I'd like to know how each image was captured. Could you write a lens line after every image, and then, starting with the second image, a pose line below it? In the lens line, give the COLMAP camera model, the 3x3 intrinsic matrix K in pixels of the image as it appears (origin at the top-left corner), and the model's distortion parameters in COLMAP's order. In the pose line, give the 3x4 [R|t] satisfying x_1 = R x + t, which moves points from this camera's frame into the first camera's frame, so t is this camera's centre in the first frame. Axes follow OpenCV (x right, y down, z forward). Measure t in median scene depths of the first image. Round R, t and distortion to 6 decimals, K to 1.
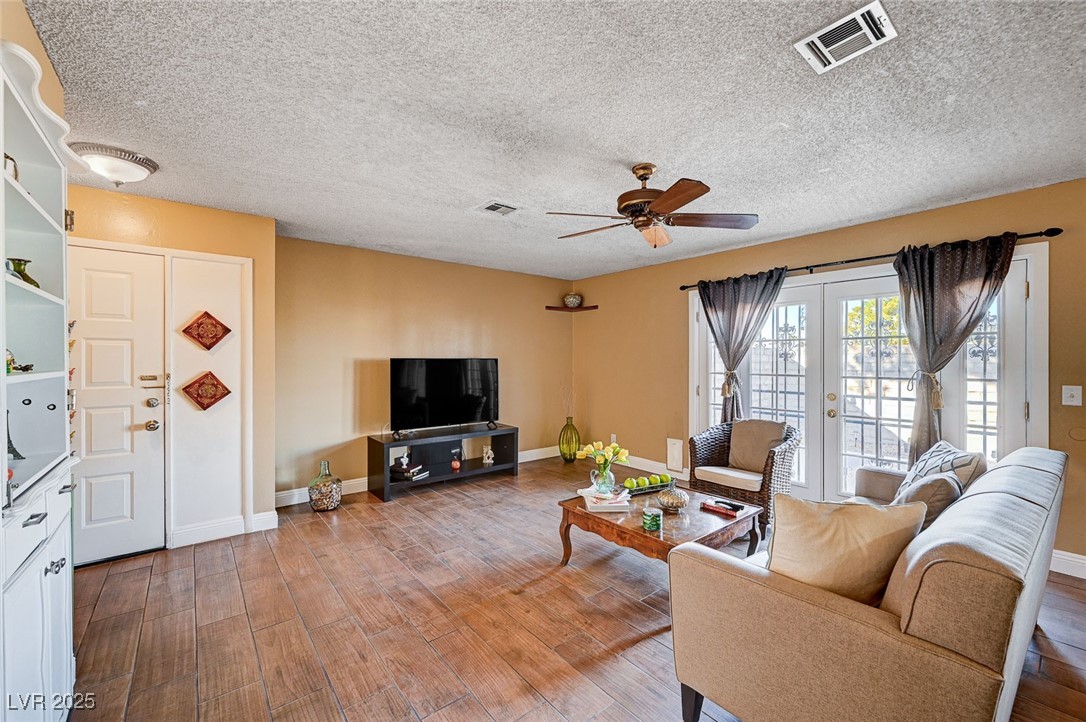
lens RADIAL K [[438.7, 0, 547.6], [0, 438.7, 360.4], [0, 0, 1]] dist [0.000089, 0.000211]
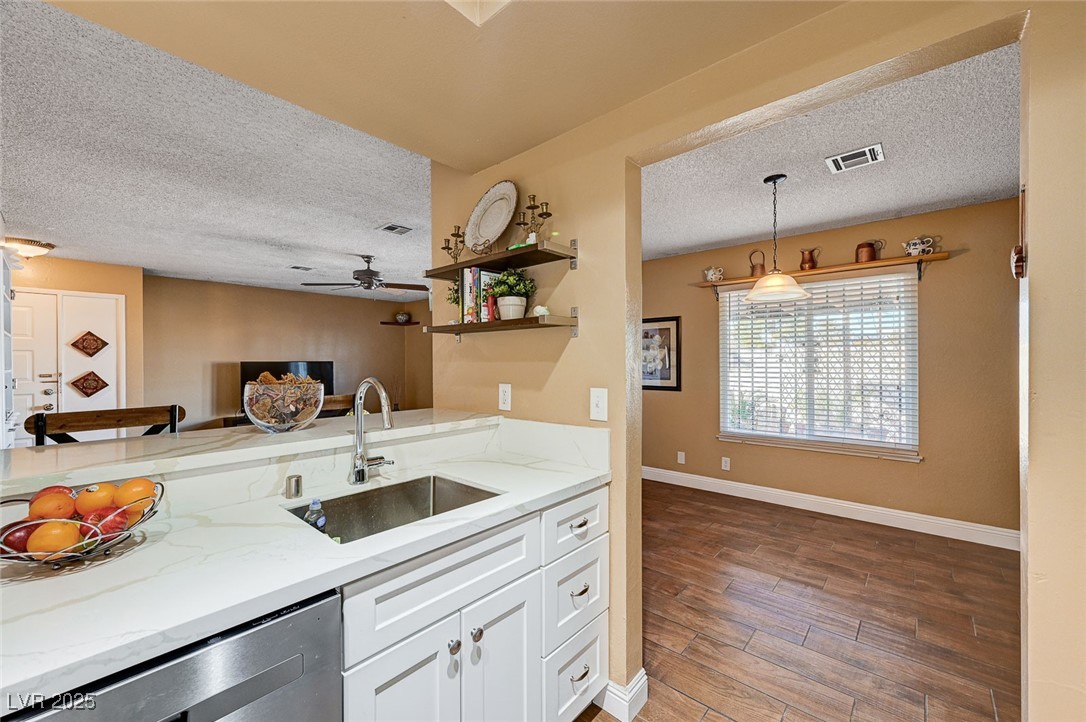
lens RADIAL K [[431.5, 0, 548.1], [0, 431.5, 358.8], [0, 0, 1]] dist [0.000319, 0.000346]
pose [[0.986499, -0.005800, 0.163663, 0.519221], [0.006885, 0.999958, -0.006064, 0.002023], [-0.163621, 0.007109, 0.986498, -0.702142]]
